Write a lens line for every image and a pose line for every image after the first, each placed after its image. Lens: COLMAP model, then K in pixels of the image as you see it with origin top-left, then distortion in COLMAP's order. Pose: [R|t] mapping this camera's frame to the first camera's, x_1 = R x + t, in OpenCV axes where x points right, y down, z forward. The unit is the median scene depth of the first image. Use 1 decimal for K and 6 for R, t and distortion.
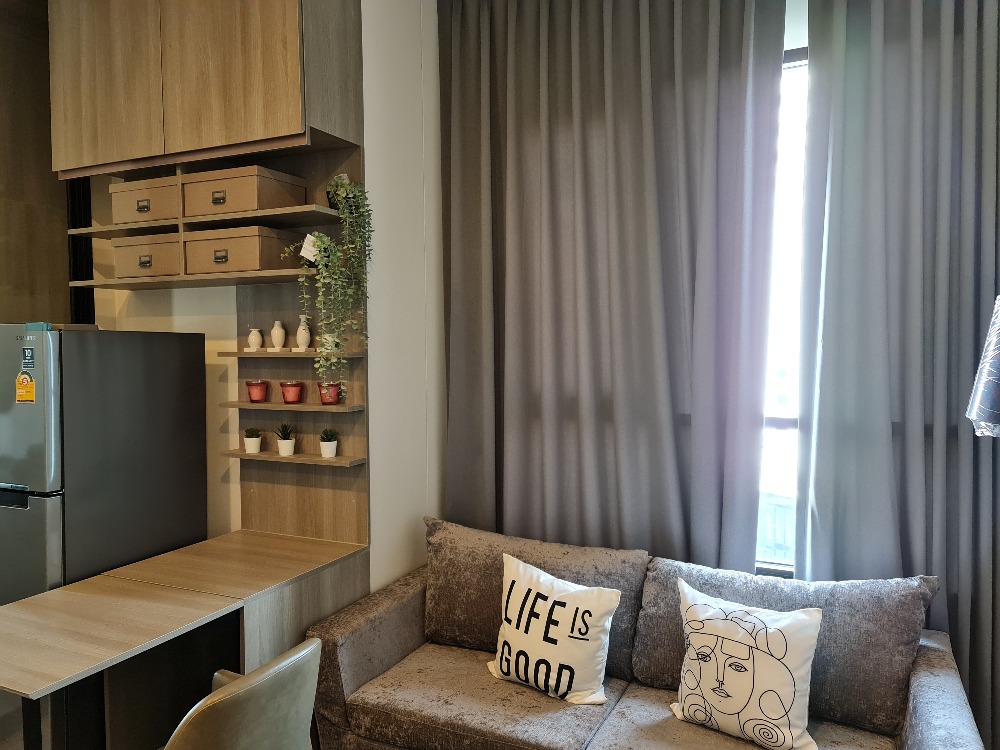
lens RADIAL K [[728.8, 0, 502.4], [0, 728.8, 374.0], [0, 0, 1]] dist [0.046080, -0.007747]
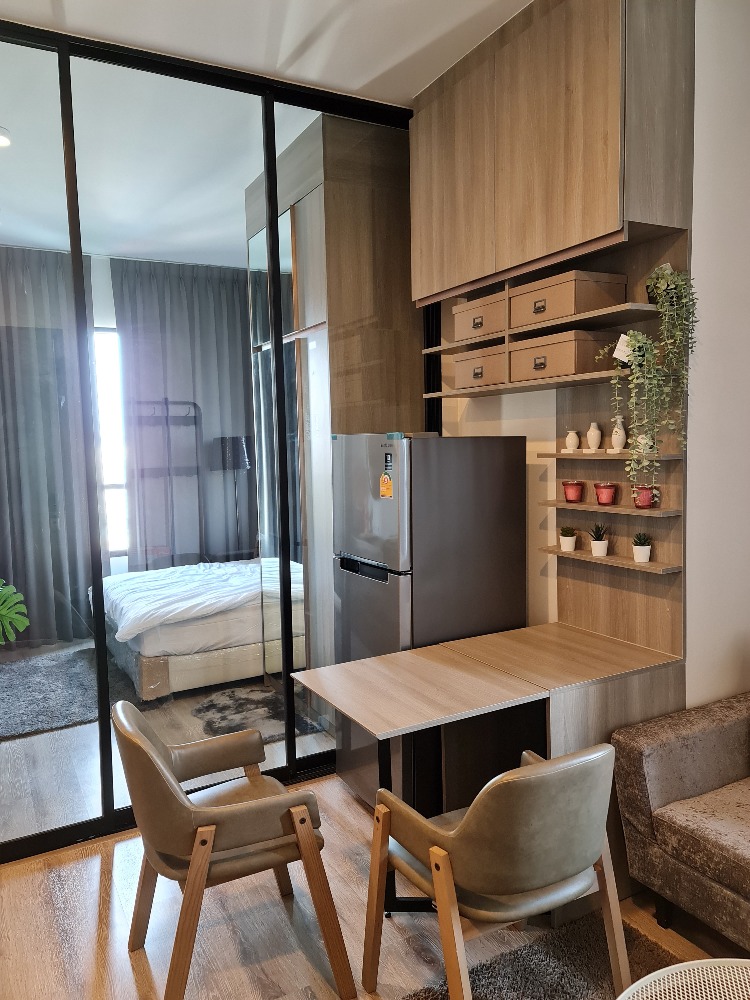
lens RADIAL K [[728.8, 0, 375.0], [0, 728.8, 500.0], [0, 0, 1]] dist [0.046080, -0.007747]
pose [[0.812702, 0.034452, -0.581660, 0.040626], [-0.006612, 0.998731, 0.049918, -0.015531], [0.582642, -0.036722, 0.811899, 0.005116]]
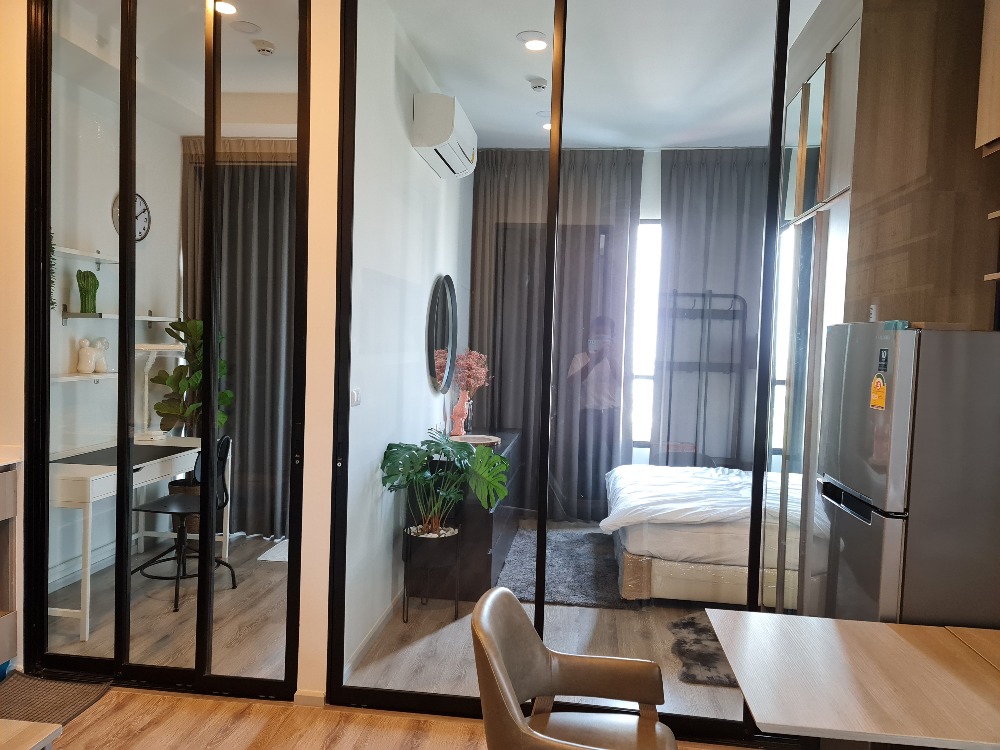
lens RADIAL K [[728.8, 0, 502.4], [0, 728.8, 374.0], [0, 0, 1]] dist [0.046080, -0.007747]
pose [[0.321419, 0.062392, -0.944879, 0.055970], [-0.079009, 0.996115, 0.038899, -0.002082], [0.943635, 0.062151, 0.325100, 0.236943]]
